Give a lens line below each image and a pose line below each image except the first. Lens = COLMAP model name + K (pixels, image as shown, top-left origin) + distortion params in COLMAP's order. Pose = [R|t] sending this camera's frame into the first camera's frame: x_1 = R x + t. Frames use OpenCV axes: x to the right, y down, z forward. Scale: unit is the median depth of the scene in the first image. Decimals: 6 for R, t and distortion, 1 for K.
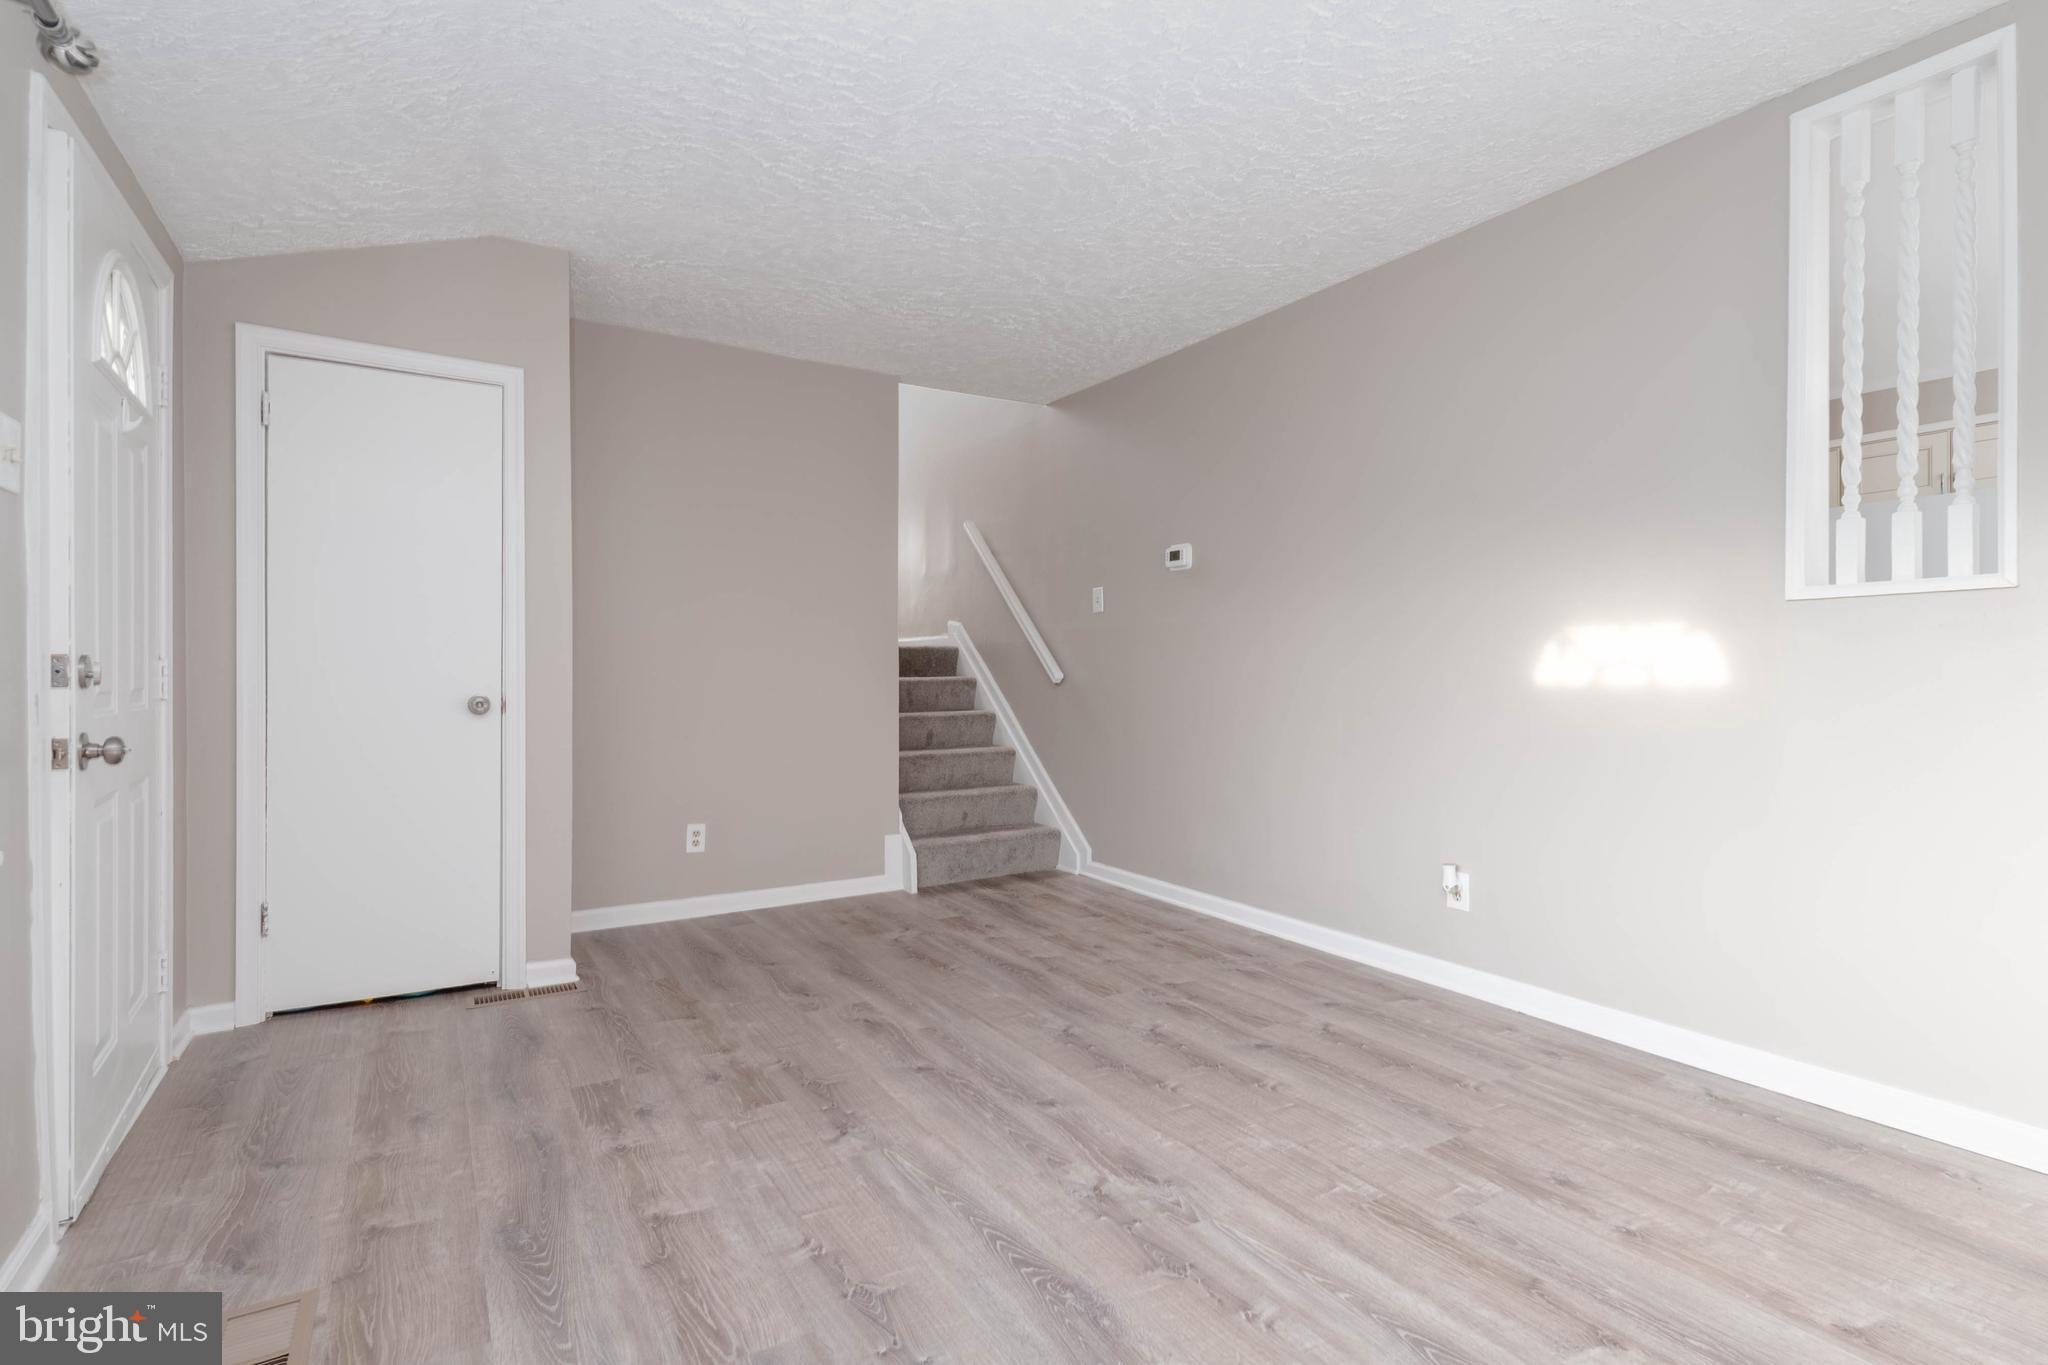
lens RADIAL K [[969.5, 0, 1028.8], [0, 969.5, 672.0], [0, 0, 1]] dist [0.025984, -0.013067]
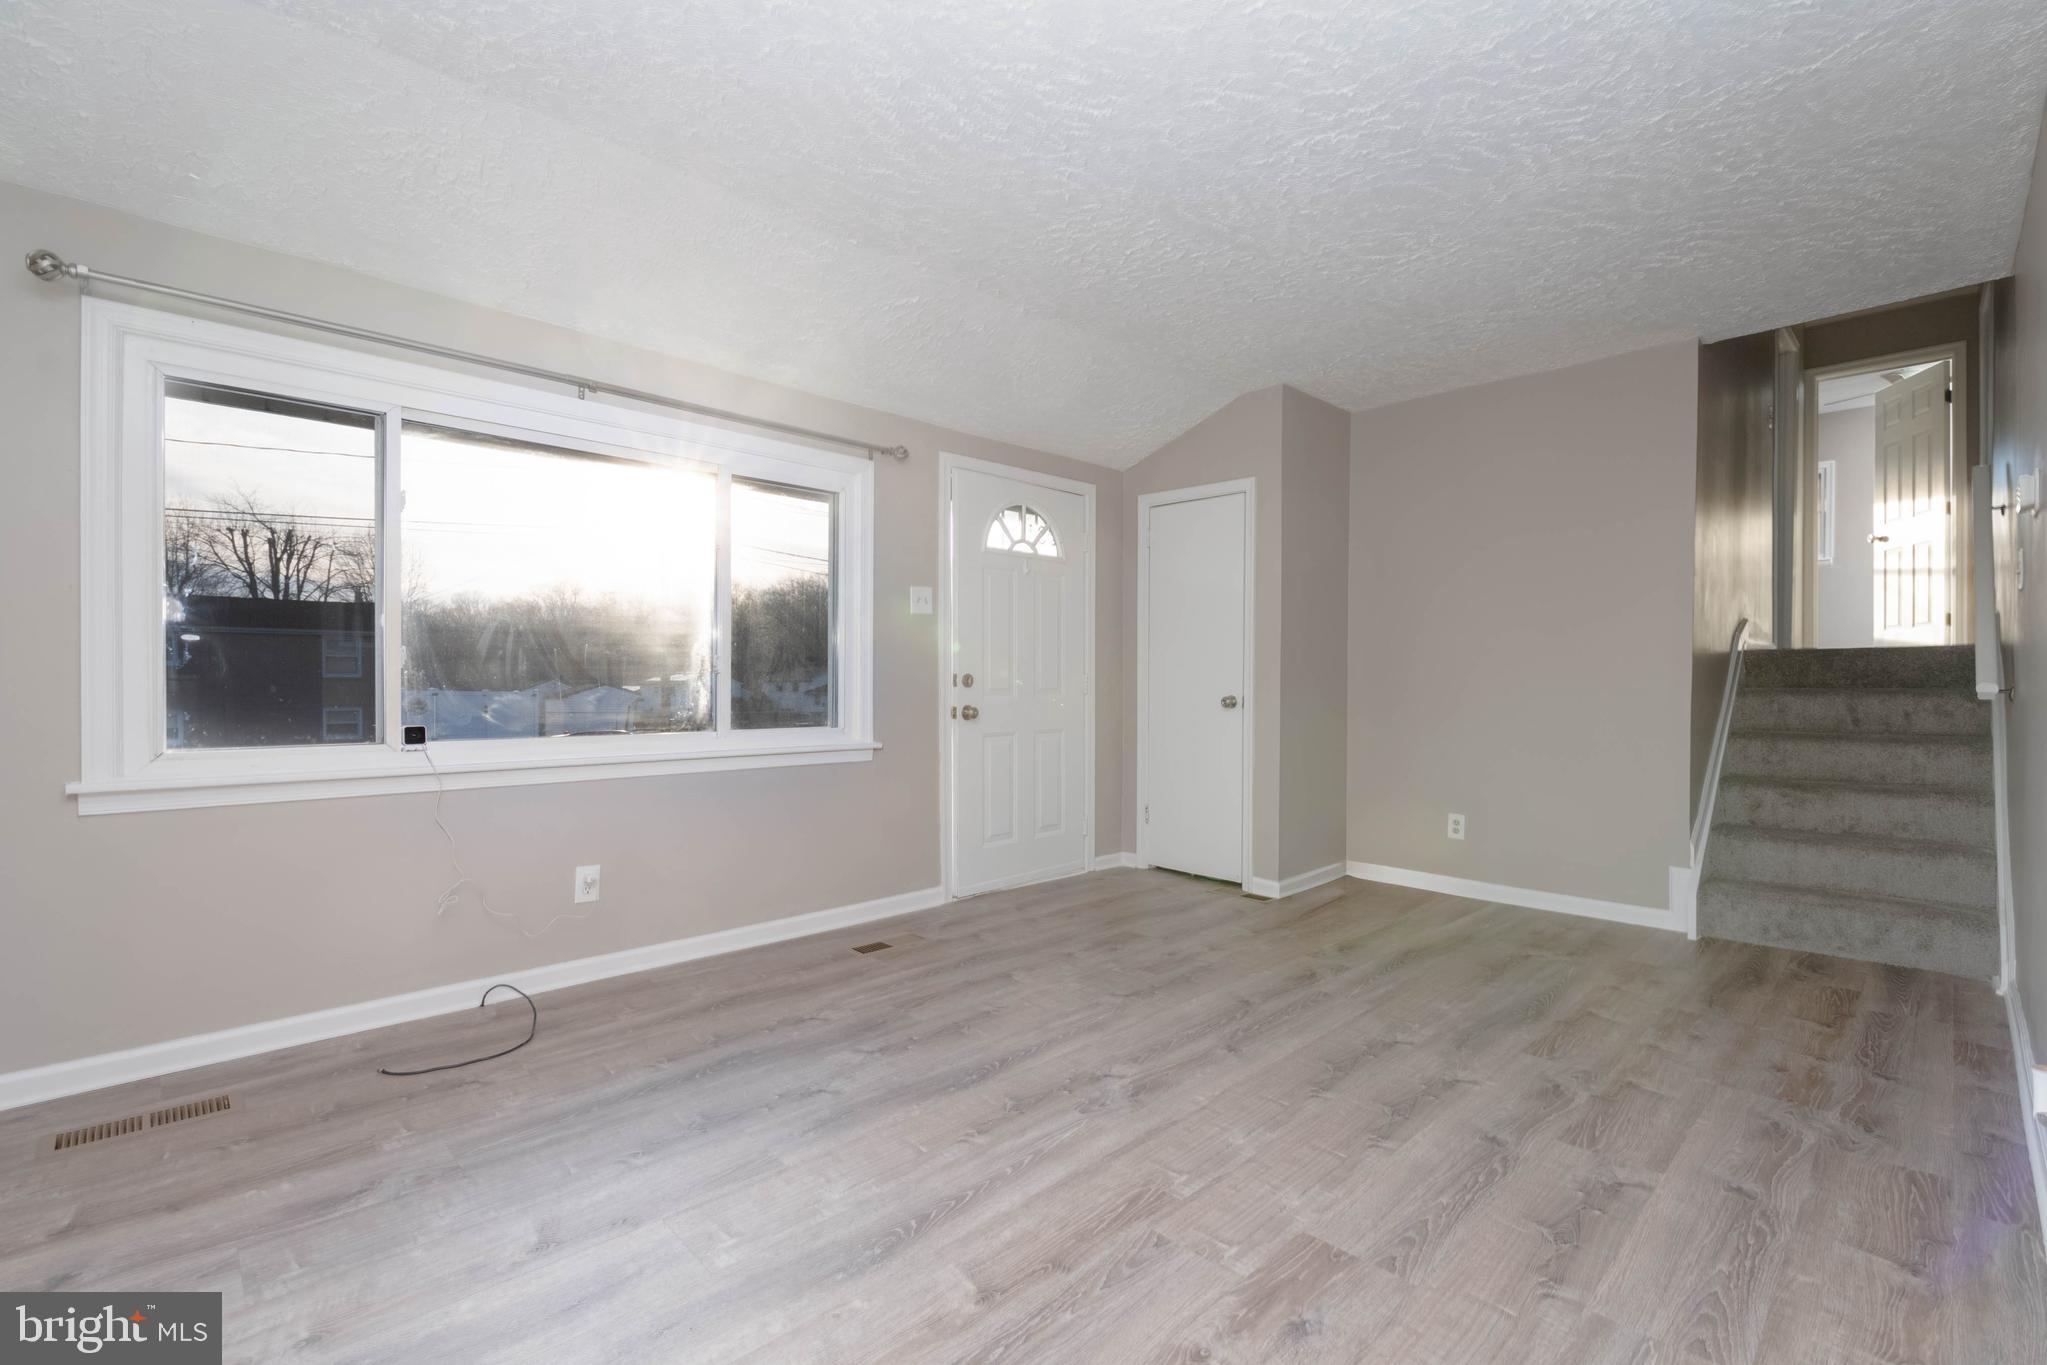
lens RADIAL K [[858.6, 0, 1038.0], [0, 858.6, 679.1], [0, 0, 1]] dist [0.001484, -0.005167]
pose [[0.249533, 0.000337, -0.968366, 0.857850], [-0.001382, 0.999999, -0.000008, -0.002396], [0.968365, 0.001340, 0.249533, 0.458901]]
